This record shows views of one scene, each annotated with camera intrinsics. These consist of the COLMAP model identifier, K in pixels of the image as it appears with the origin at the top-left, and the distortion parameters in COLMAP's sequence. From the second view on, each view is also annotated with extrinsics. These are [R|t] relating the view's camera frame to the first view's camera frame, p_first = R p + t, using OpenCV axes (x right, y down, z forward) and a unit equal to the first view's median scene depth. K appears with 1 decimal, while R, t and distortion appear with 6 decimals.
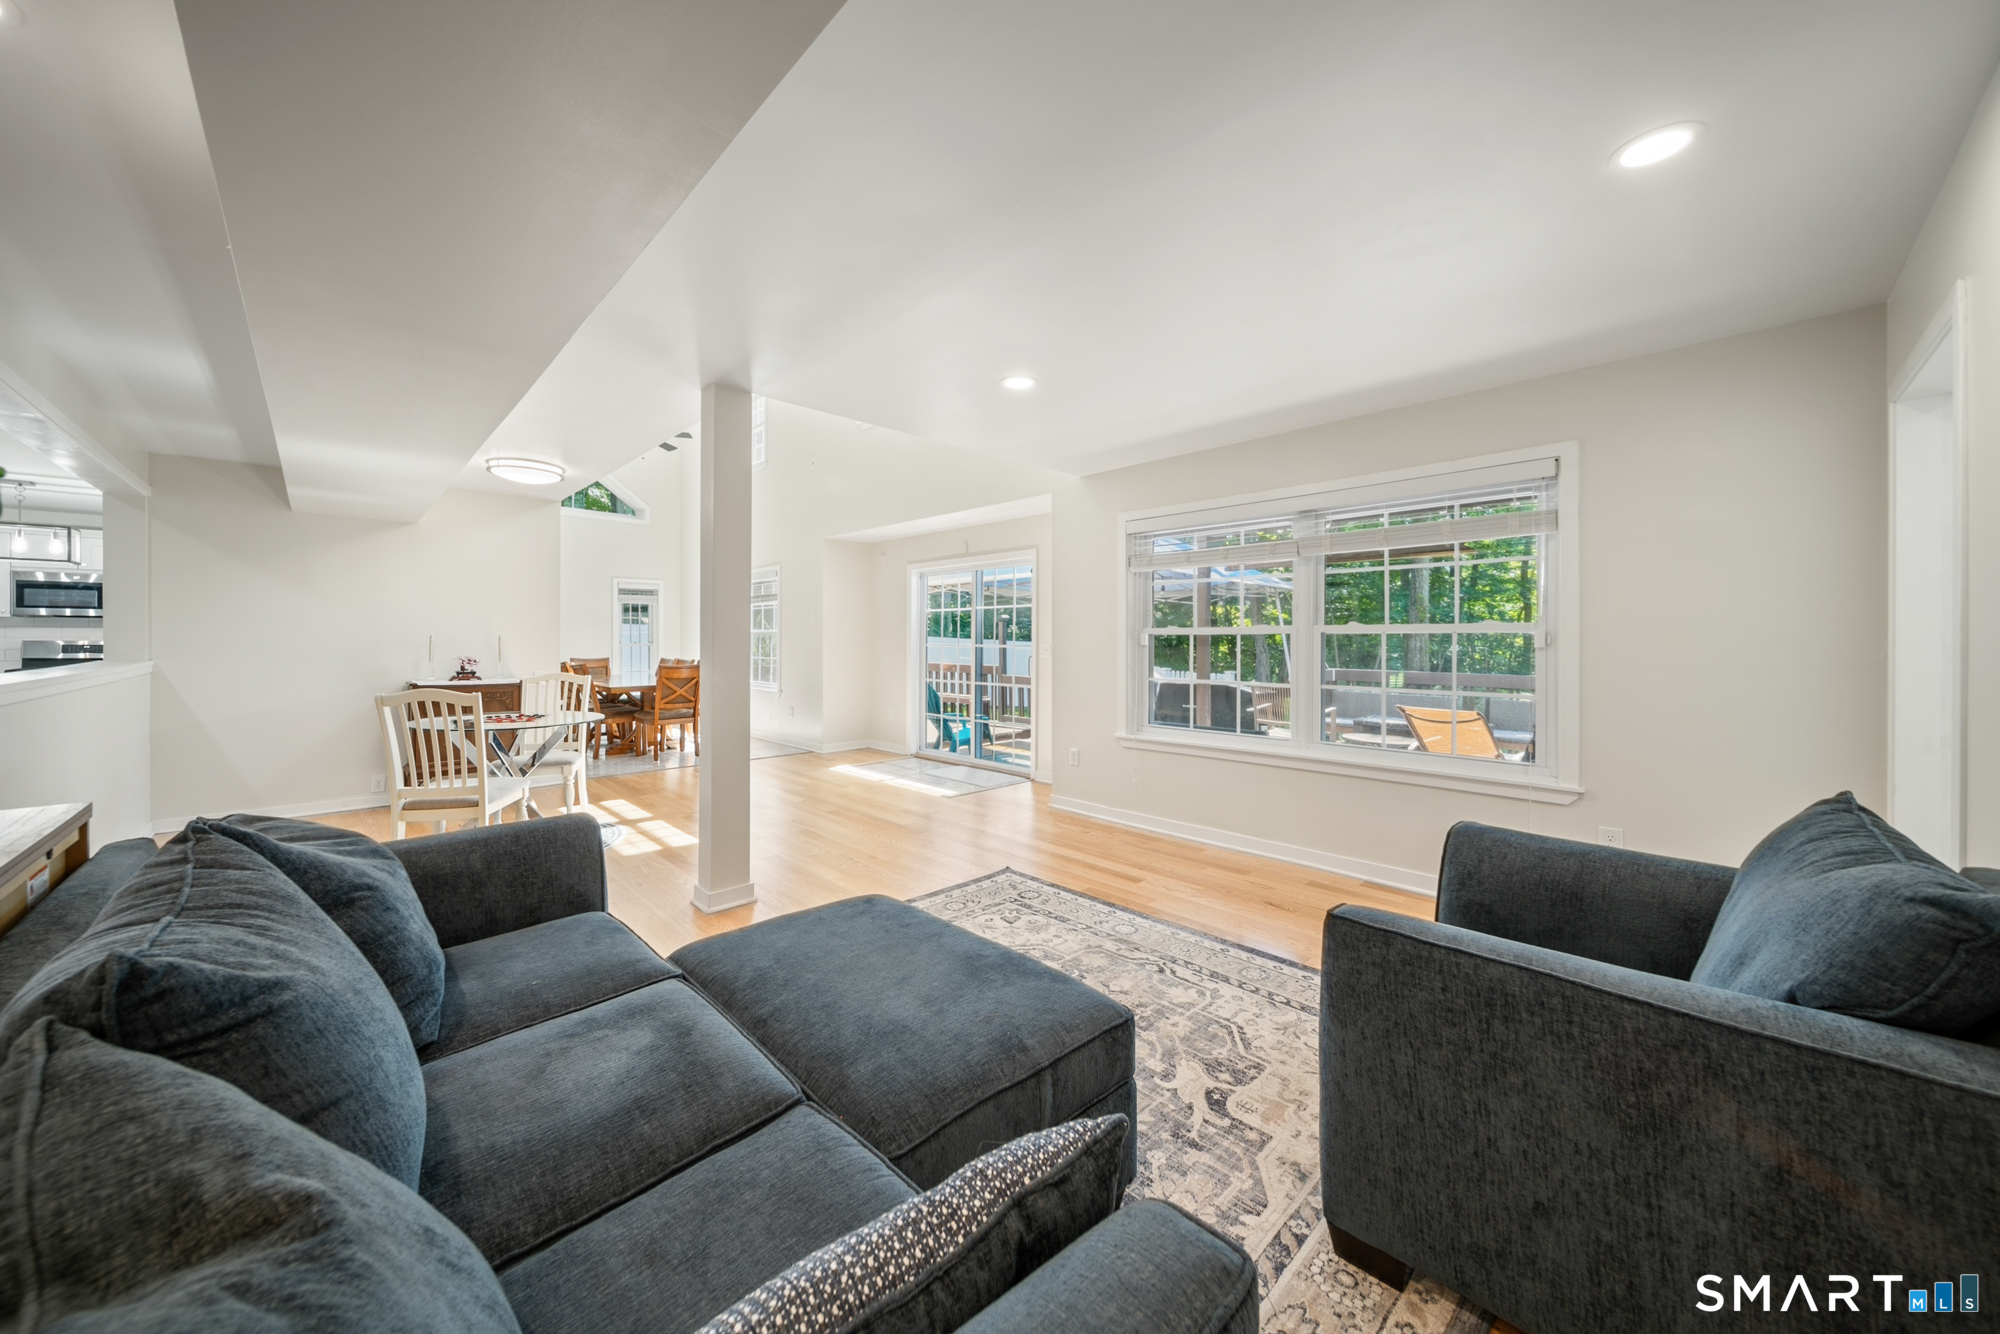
lens RADIAL K [[705.0, 0, 986.1], [0, 705.0, 640.4], [0, 0, 1]] dist [-0.001240, -0.000031]
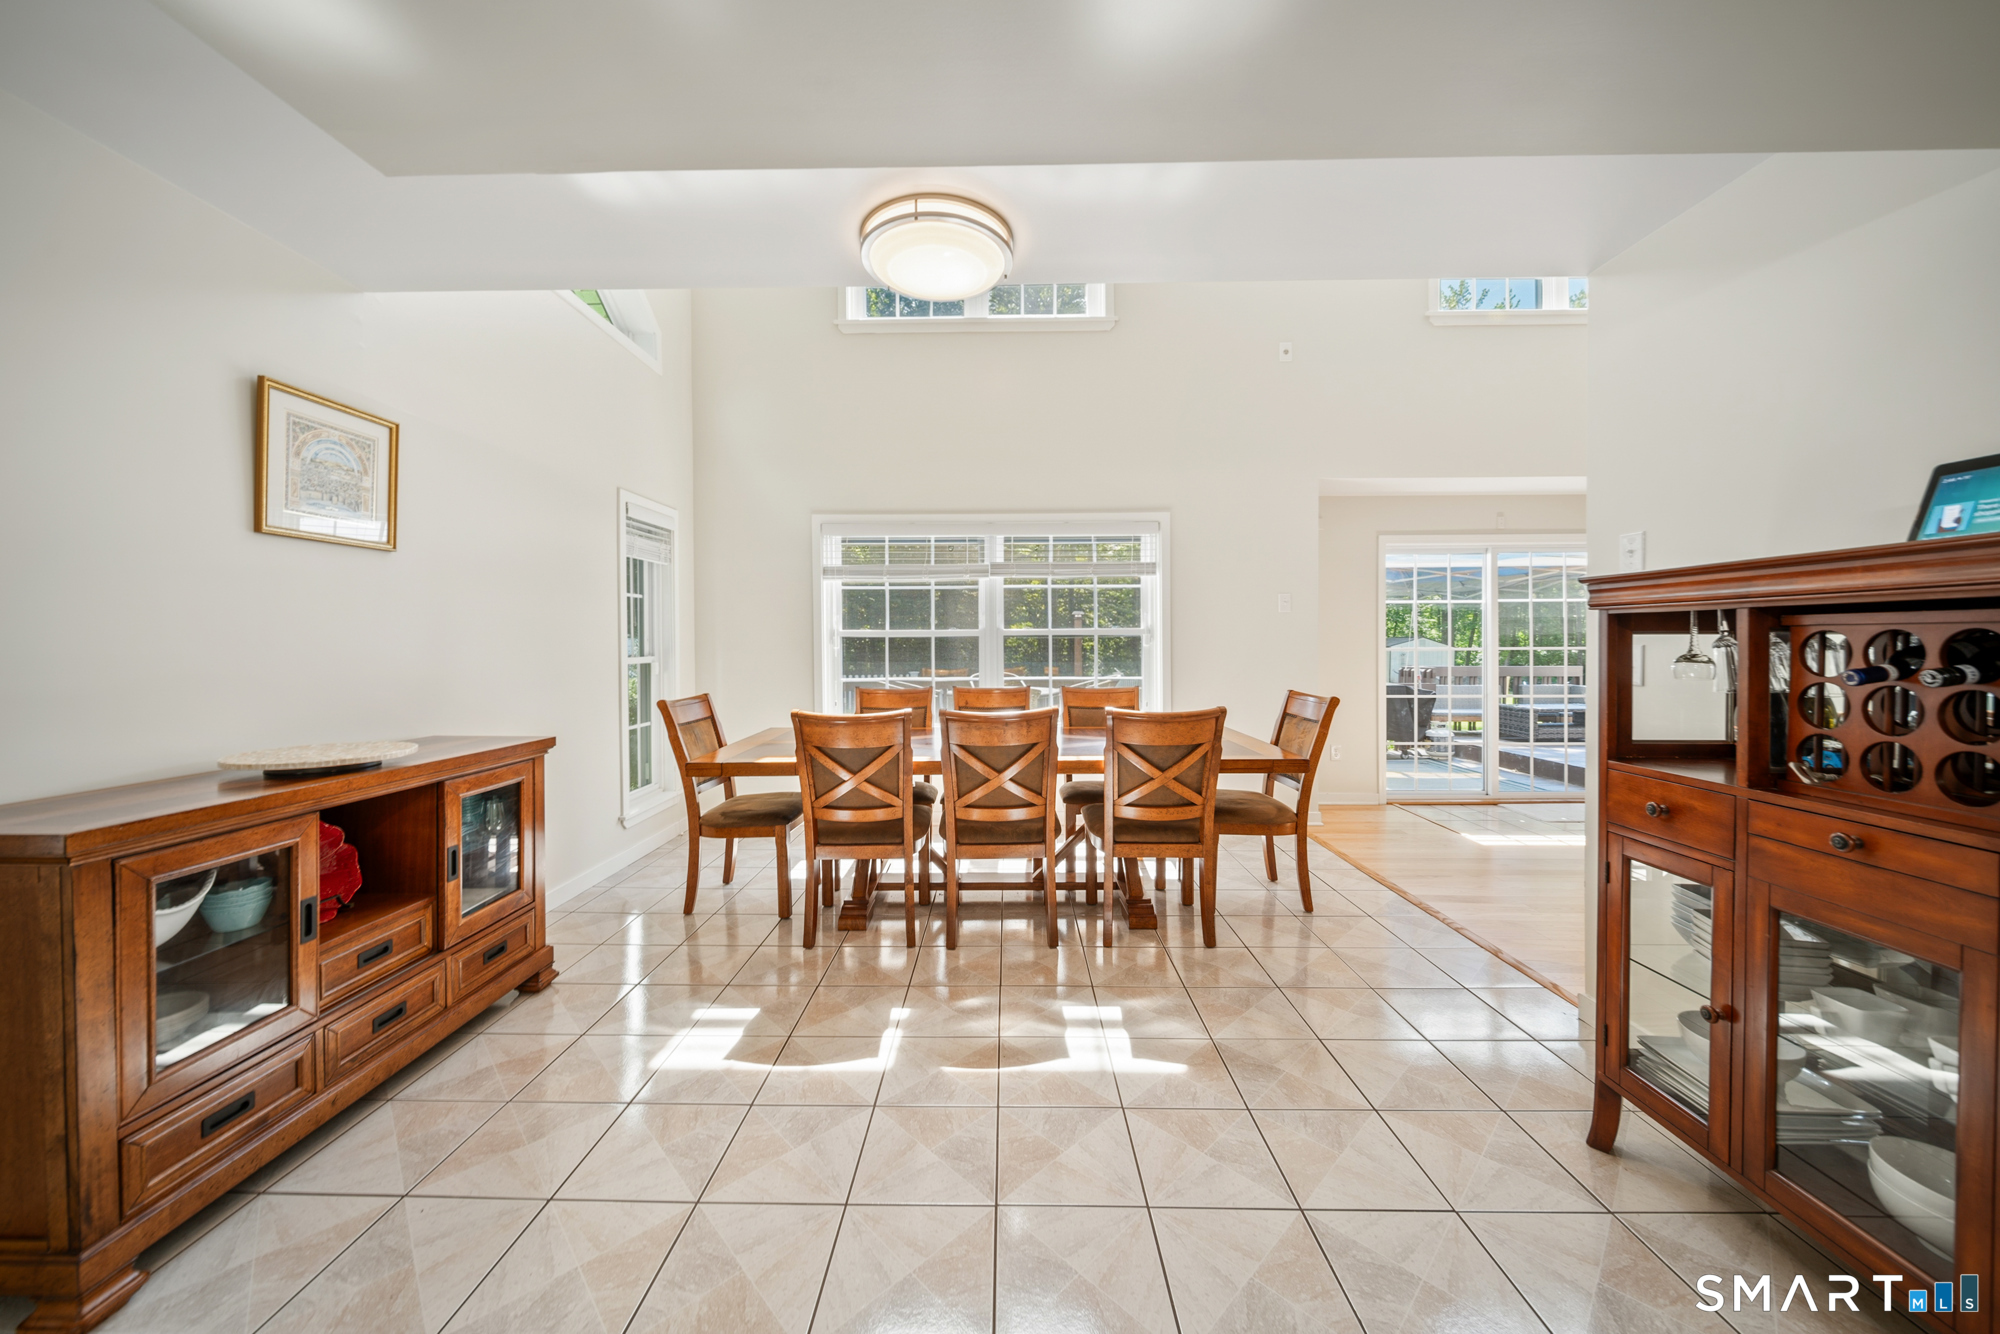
lens RADIAL K [[705.0, 0, 993.8], [0, 705.0, 650.0], [0, 0, 1]] dist [-0.001240, -0.000031]
pose [[0.699231, -0.014295, 0.714753, -2.070422], [0.007655, 0.999892, 0.012509, -0.007601], [-0.714855, -0.003276, 0.699265, 1.781425]]
